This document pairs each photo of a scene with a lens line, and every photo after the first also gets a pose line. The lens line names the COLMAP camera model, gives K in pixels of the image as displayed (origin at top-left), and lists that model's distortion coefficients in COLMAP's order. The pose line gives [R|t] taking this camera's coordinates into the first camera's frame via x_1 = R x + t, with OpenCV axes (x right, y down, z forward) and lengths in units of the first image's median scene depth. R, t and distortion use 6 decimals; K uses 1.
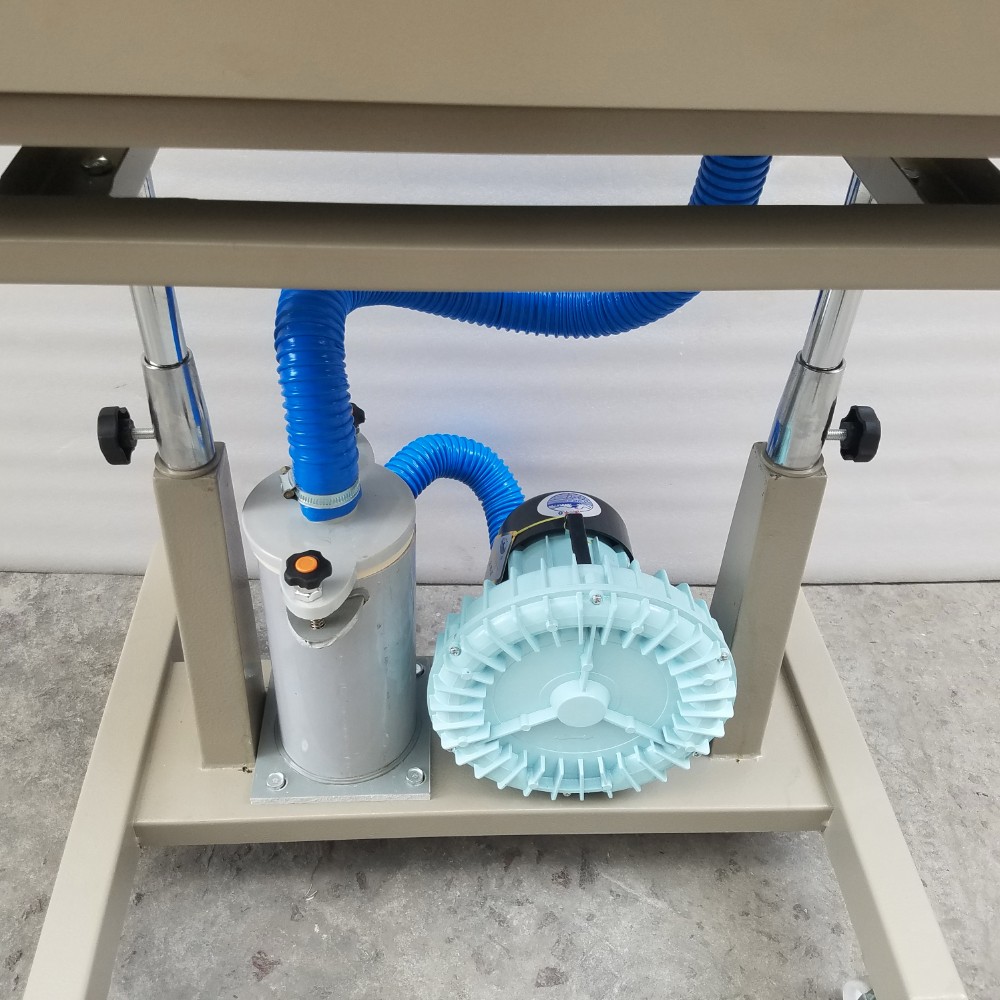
lens RADIAL K [[1054.7, 0, 481.1], [0, 1054.7, 501.0], [0, 0, 1]] dist [0.122171, -0.229983]
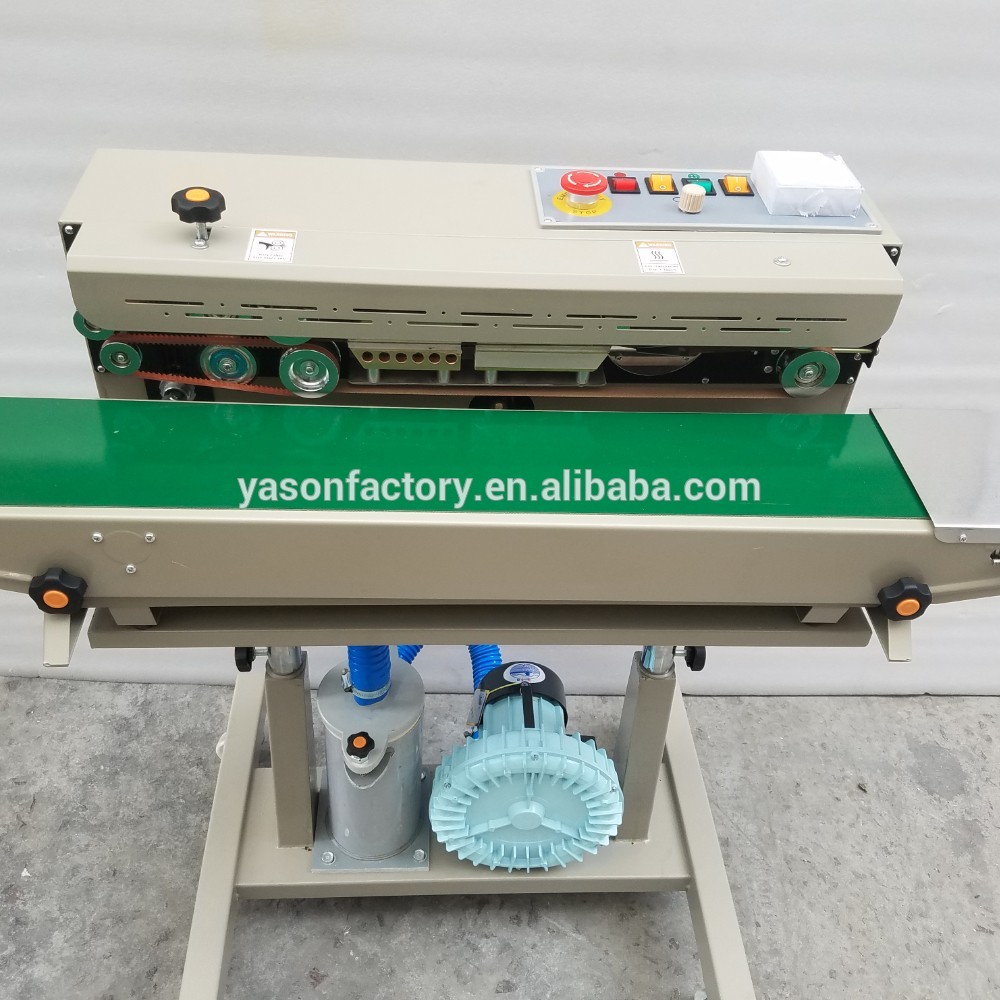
lens RADIAL K [[1074.4, 0, 500.5], [0, 1074.4, 484.6], [0, 0, 1]] dist [0.210694, -0.444866]
pose [[0.999555, 0.018151, 0.023662, 0.007226], [-0.018376, 0.999788, 0.009340, -0.280486], [-0.023488, -0.009771, 0.999676, -0.551625]]
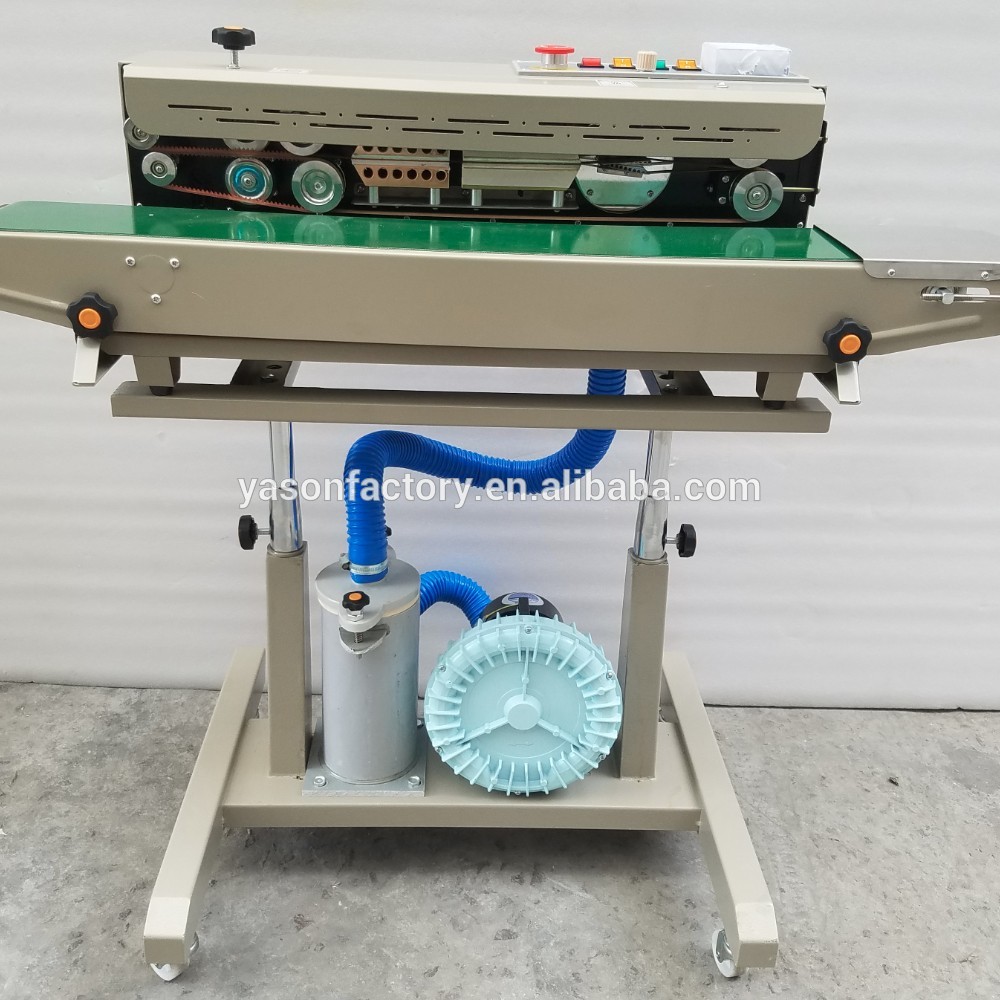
lens RADIAL K [[1180.8, 0, 498.6], [0, 1180.8, 461.8], [0, 0, 1]] dist [0.277650, -0.653836]
pose [[0.999845, 0.011200, -0.013584, 0.069391], [-0.014721, 0.955025, -0.296161, 0.318777], [0.009656, 0.296315, 0.955041, -0.689693]]
